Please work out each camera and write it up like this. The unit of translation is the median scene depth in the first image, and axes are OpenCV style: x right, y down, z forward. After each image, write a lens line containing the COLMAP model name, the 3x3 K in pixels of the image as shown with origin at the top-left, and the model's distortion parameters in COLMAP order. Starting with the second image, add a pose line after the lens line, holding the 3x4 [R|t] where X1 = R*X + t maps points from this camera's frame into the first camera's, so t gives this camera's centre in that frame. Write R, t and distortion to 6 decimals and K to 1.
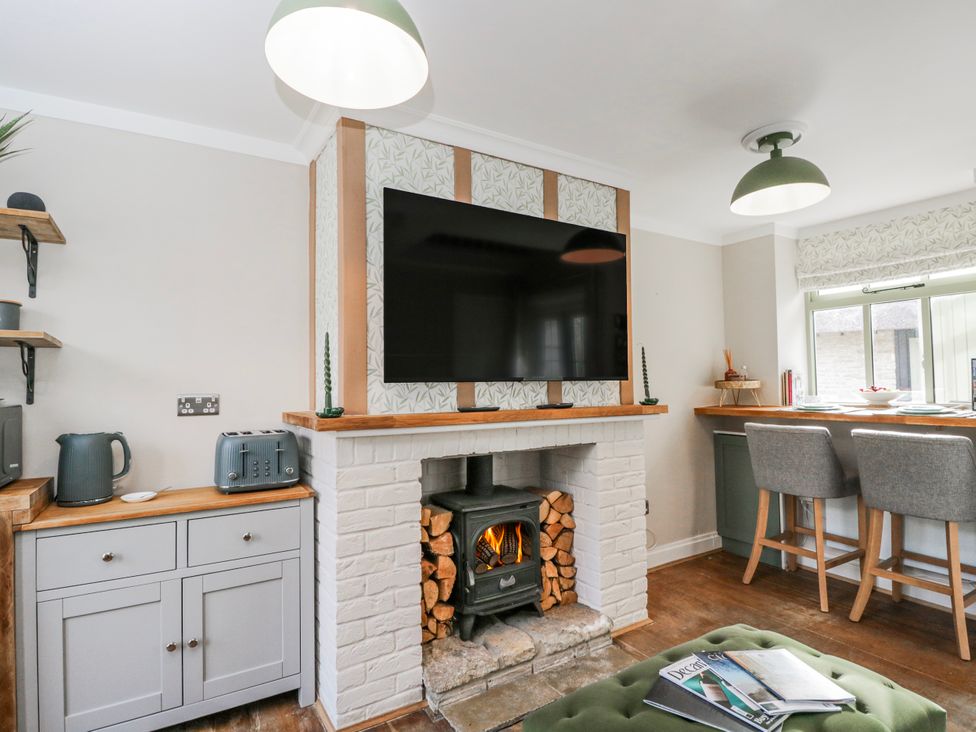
lens RADIAL K [[504.3, 0, 483.7], [0, 504.3, 363.6], [0, 0, 1]] dist [-0.007475, -0.008176]
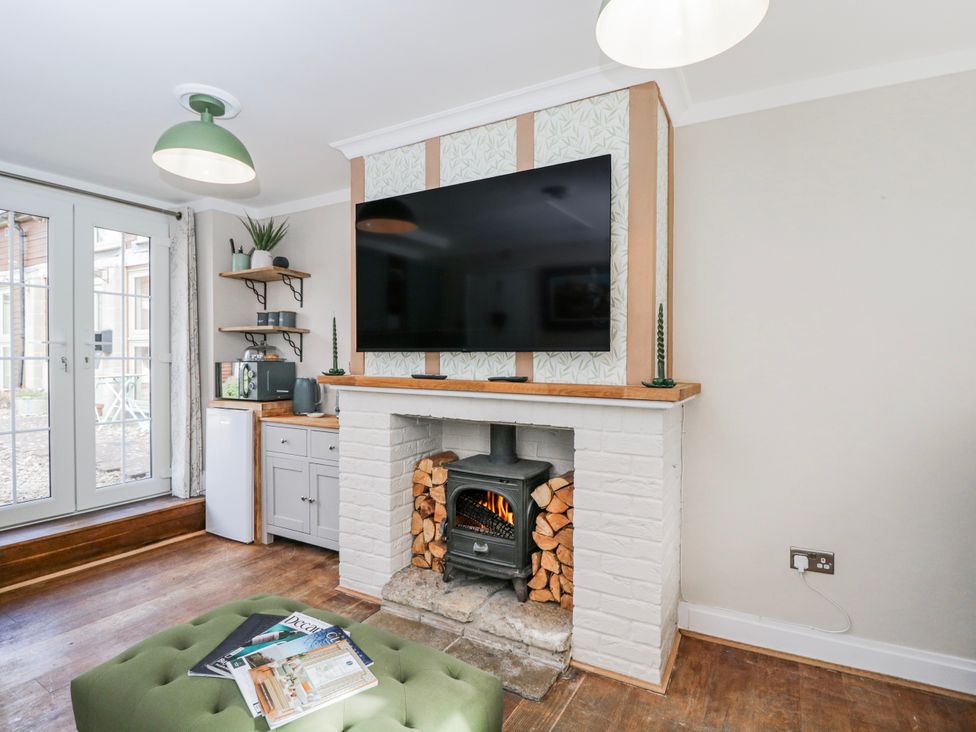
lens RADIAL K [[504.3, 0, 482.1], [0, 504.3, 361.2], [0, 0, 1]] dist [-0.007475, -0.008176]
pose [[0.490570, 0.022143, -0.871121, 1.003441], [0.025008, 0.998908, 0.039475, 0.015334], [0.871043, -0.041150, 0.489480, 0.555793]]
